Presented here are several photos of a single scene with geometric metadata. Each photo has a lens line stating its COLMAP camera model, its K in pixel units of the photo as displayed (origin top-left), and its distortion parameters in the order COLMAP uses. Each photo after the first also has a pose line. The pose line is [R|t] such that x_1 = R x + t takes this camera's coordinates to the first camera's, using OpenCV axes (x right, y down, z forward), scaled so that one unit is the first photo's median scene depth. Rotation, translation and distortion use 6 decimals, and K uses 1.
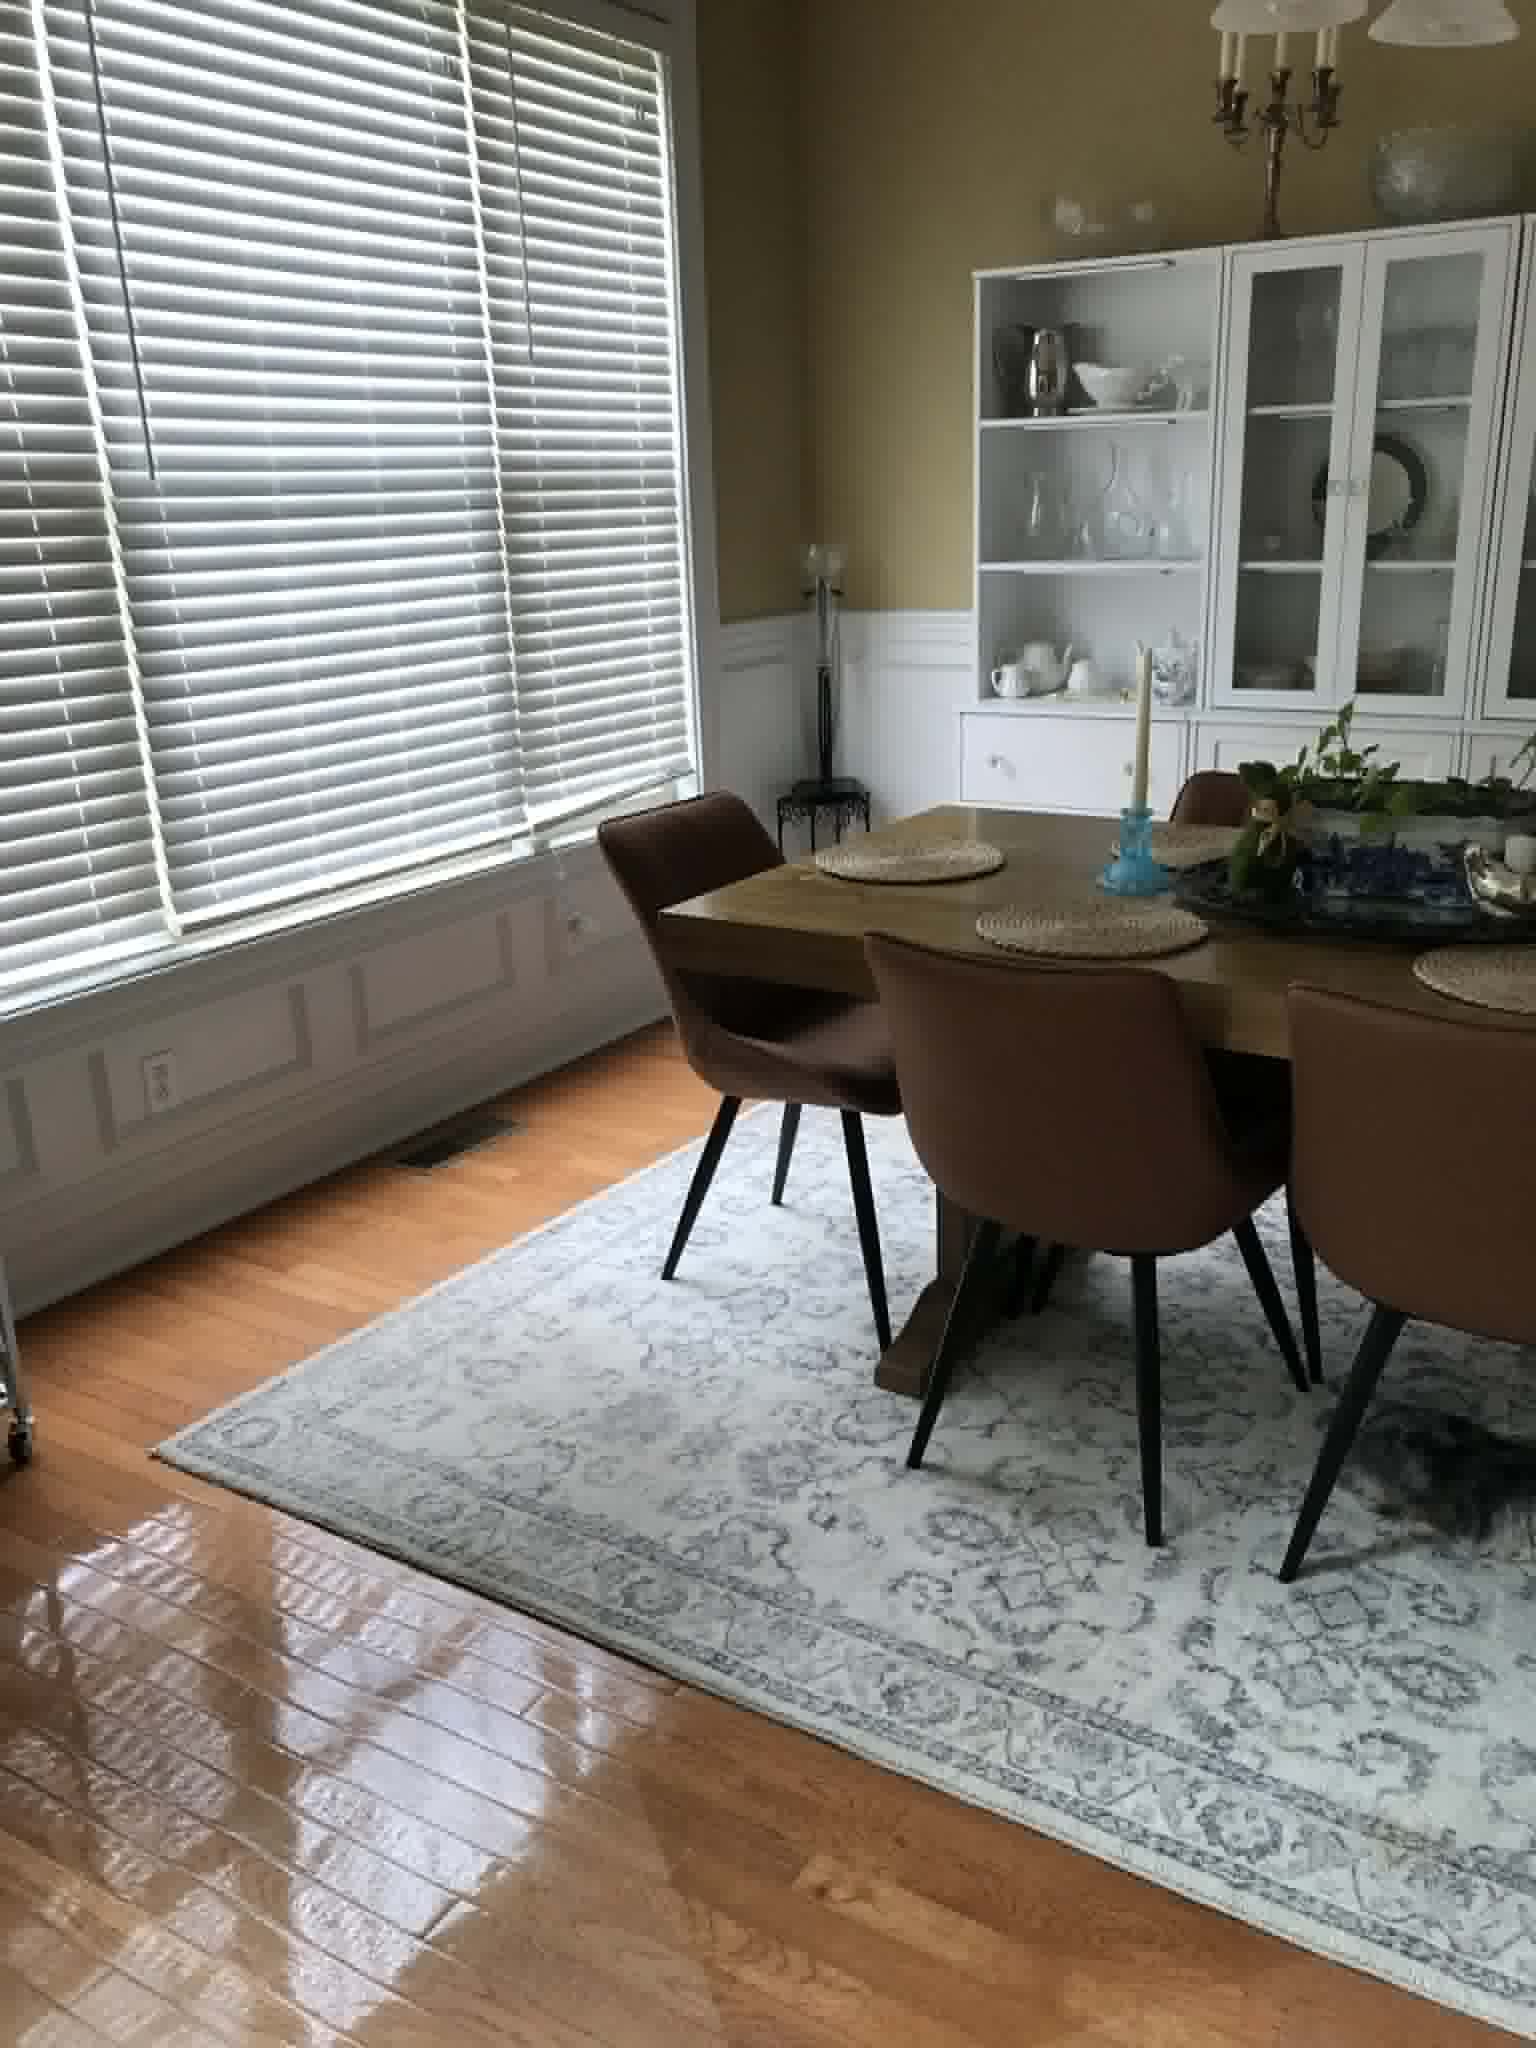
lens RADIAL K [[1695.8, 0, 765.9], [0, 1695.8, 1029.9], [0, 0, 1]] dist [0.005421, 0.005119]
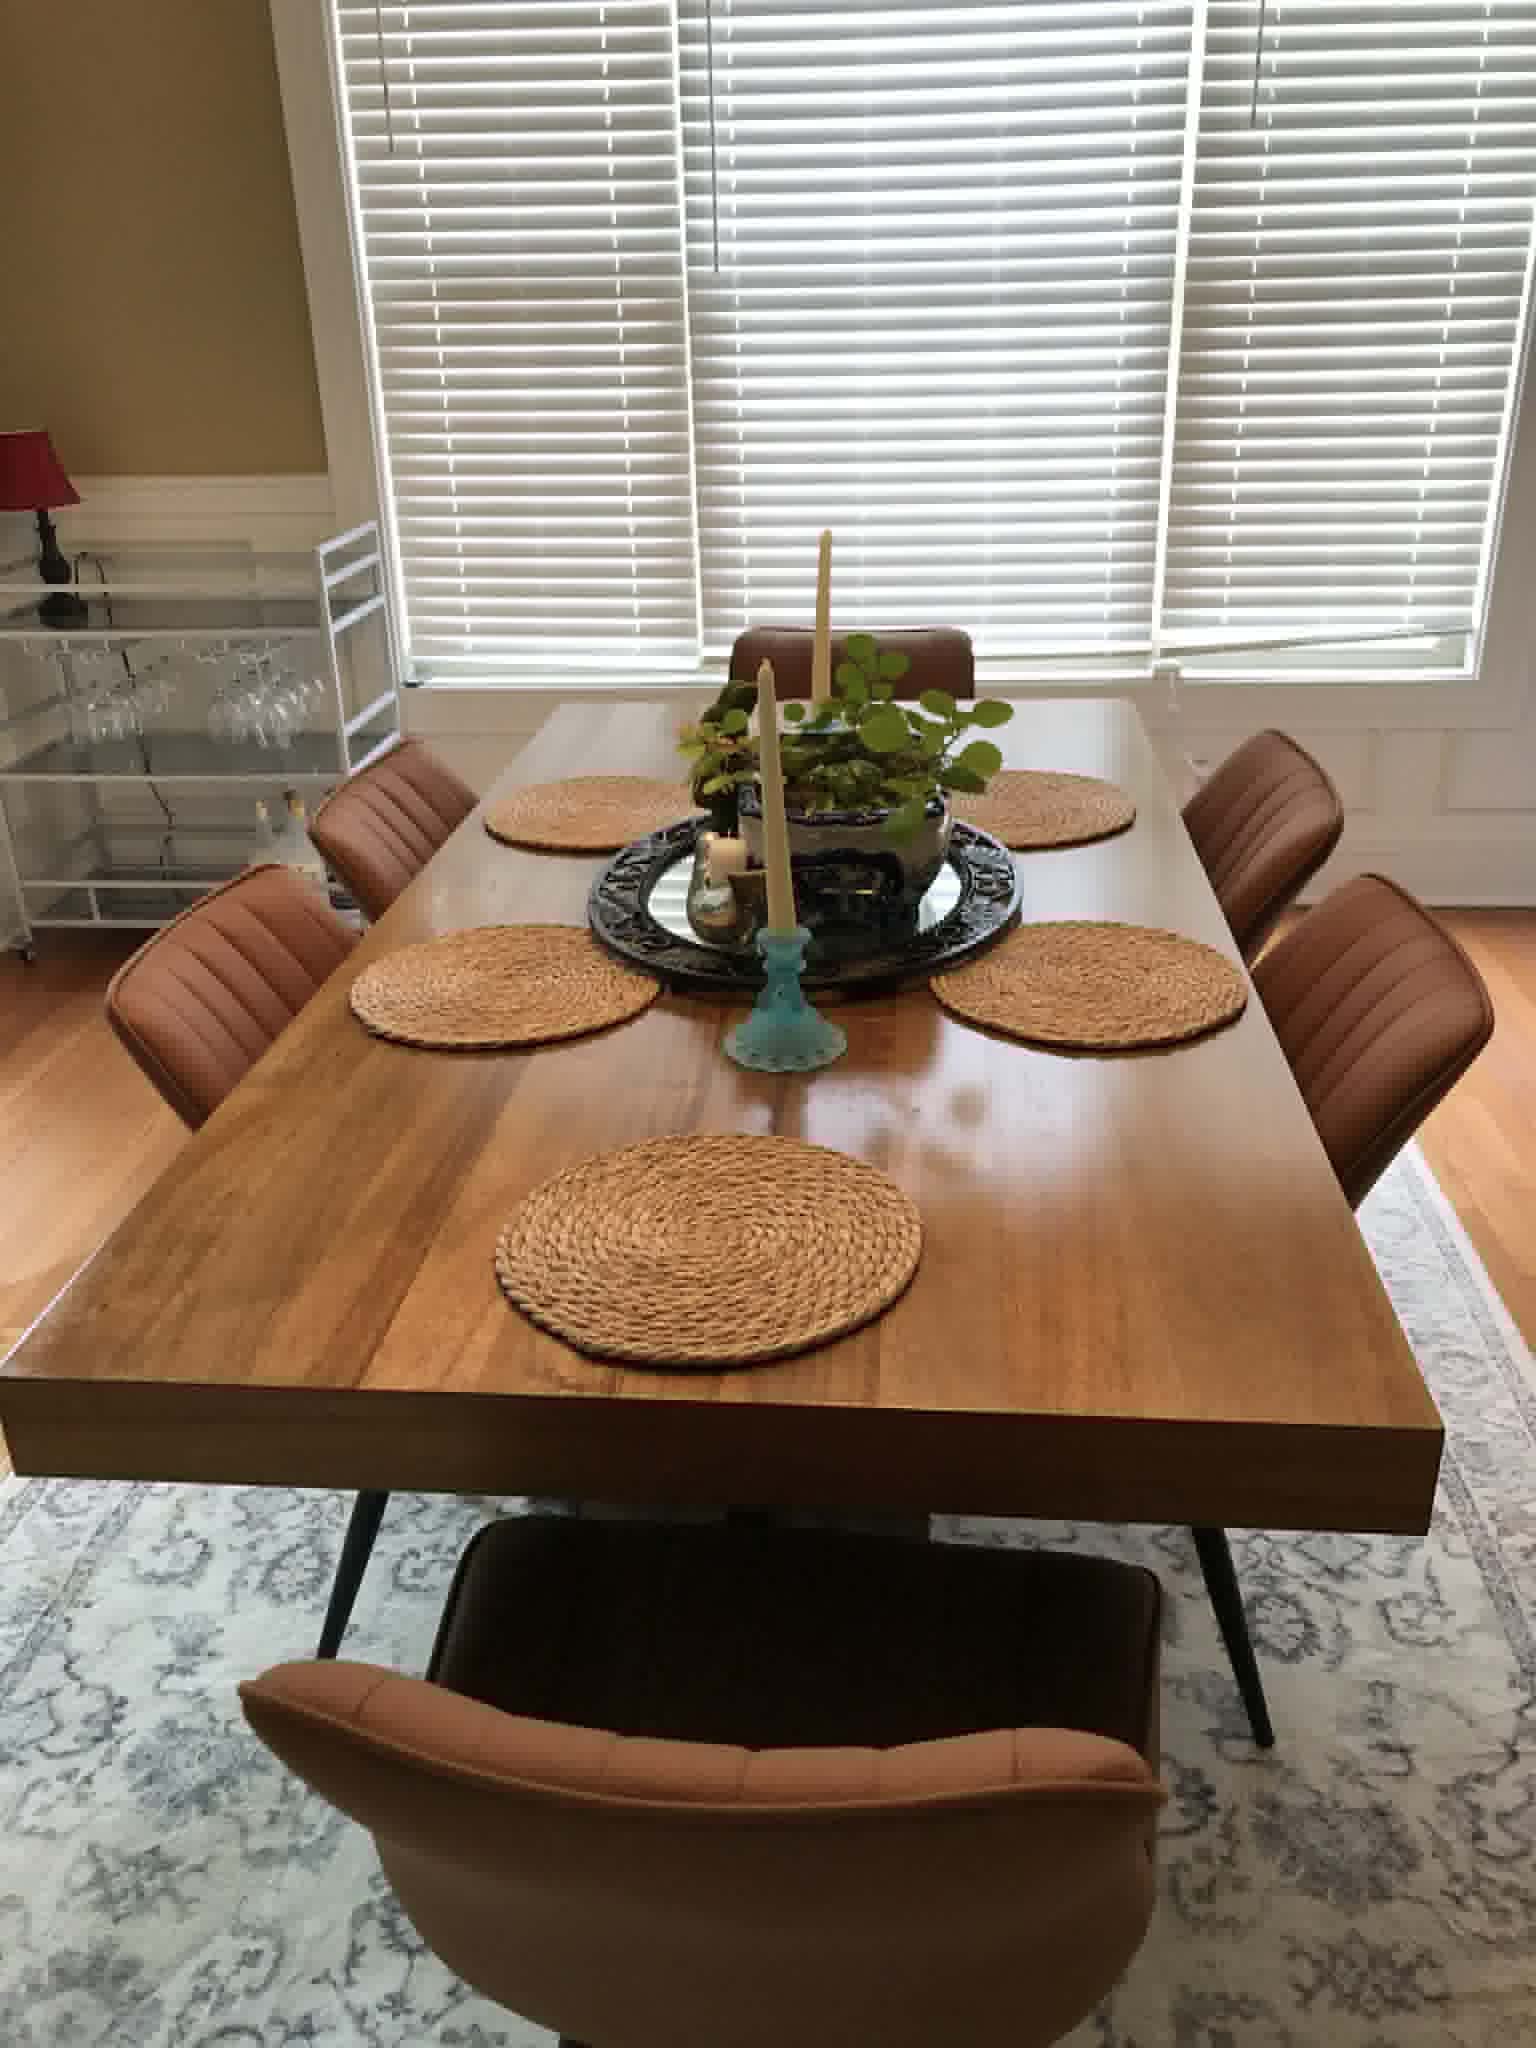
lens RADIAL K [[1695.8, 0, 765.3], [0, 1695.8, 1021.6], [0, 0, 1]] dist [0.005421, 0.005119]
pose [[0.453774, 0.378826, -0.806585, 0.759709], [-0.258779, 0.922153, 0.287518, -0.180293], [0.852715, 0.078259, 0.516482, 0.428370]]
